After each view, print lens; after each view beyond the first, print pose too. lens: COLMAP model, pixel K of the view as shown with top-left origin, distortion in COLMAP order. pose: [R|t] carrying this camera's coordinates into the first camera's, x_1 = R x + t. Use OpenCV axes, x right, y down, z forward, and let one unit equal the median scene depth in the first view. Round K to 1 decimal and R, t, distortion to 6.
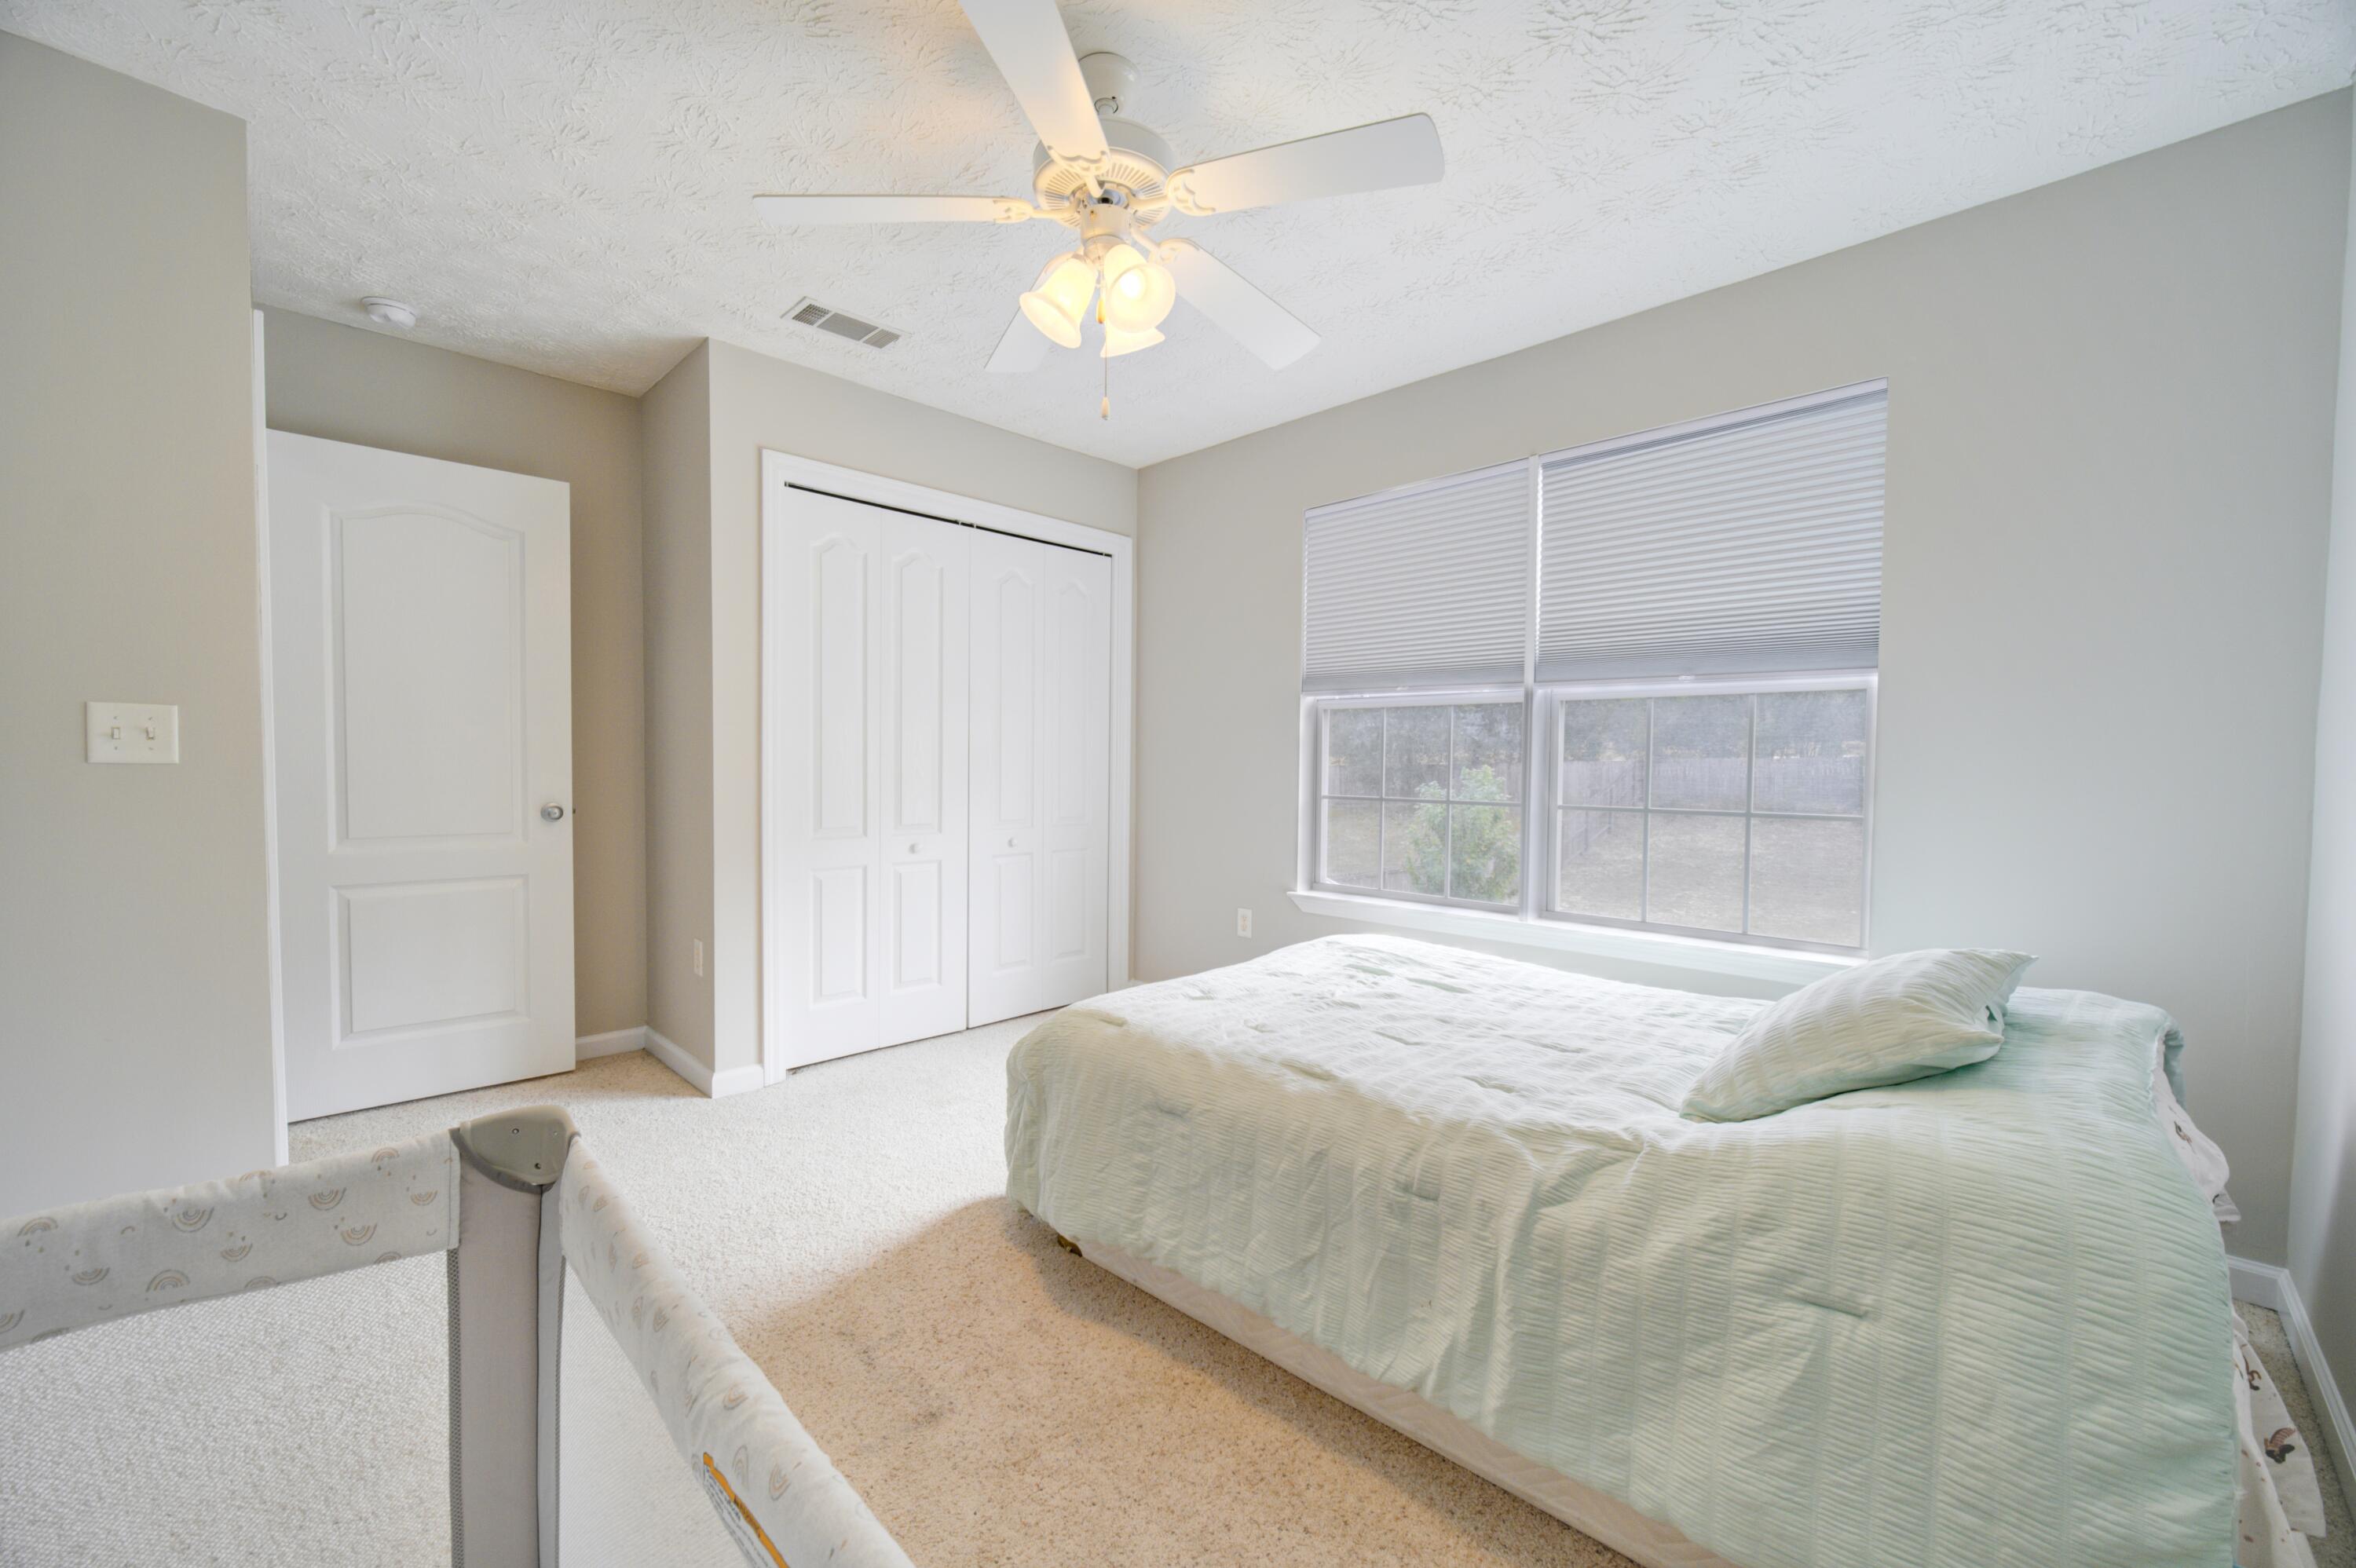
lens RADIAL K [[926.5, 0, 1173.1], [0, 926.5, 791.5], [0, 0, 1]] dist [-0.000631, -0.000312]
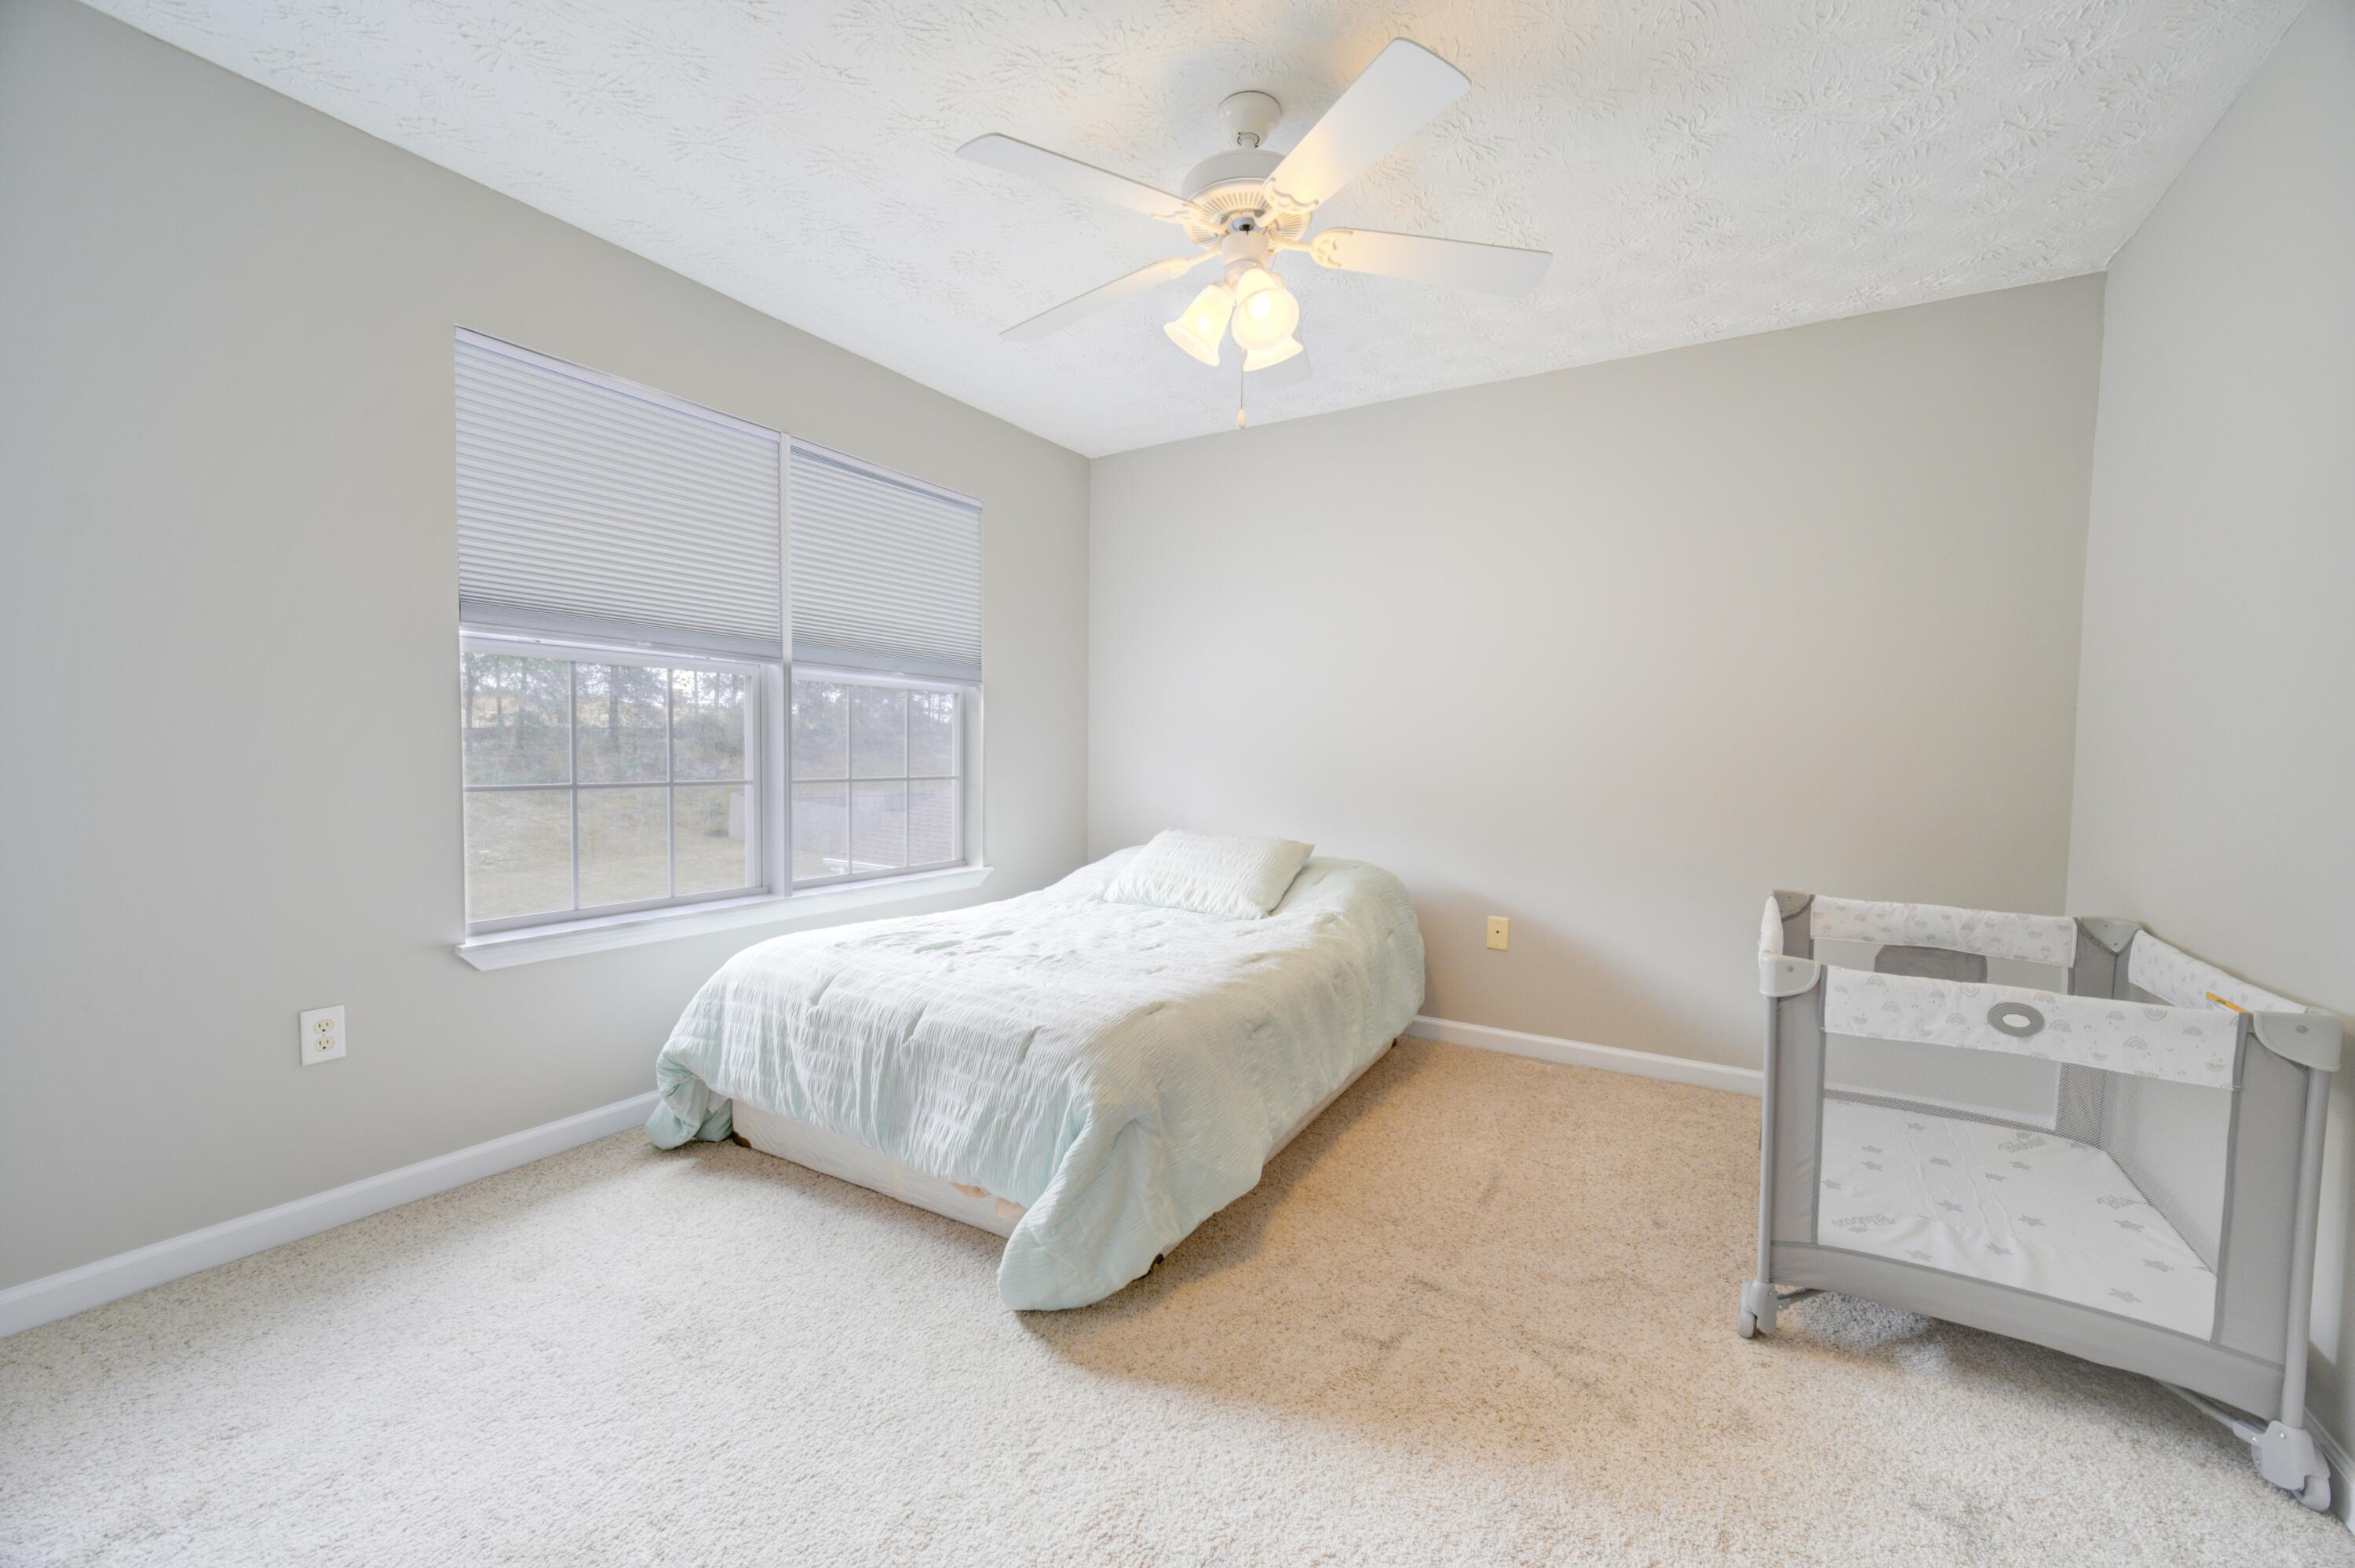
lens RADIAL K [[926.1, 0, 1172.6], [0, 926.1, 791.5], [0, 0, 1]] dist [-0.000631, -0.000312]
pose [[-0.224072, -0.056373, 0.972941, -0.773380], [0.016958, 0.997949, 0.061728, -0.032965], [-0.974425, 0.030331, -0.222657, 0.910303]]
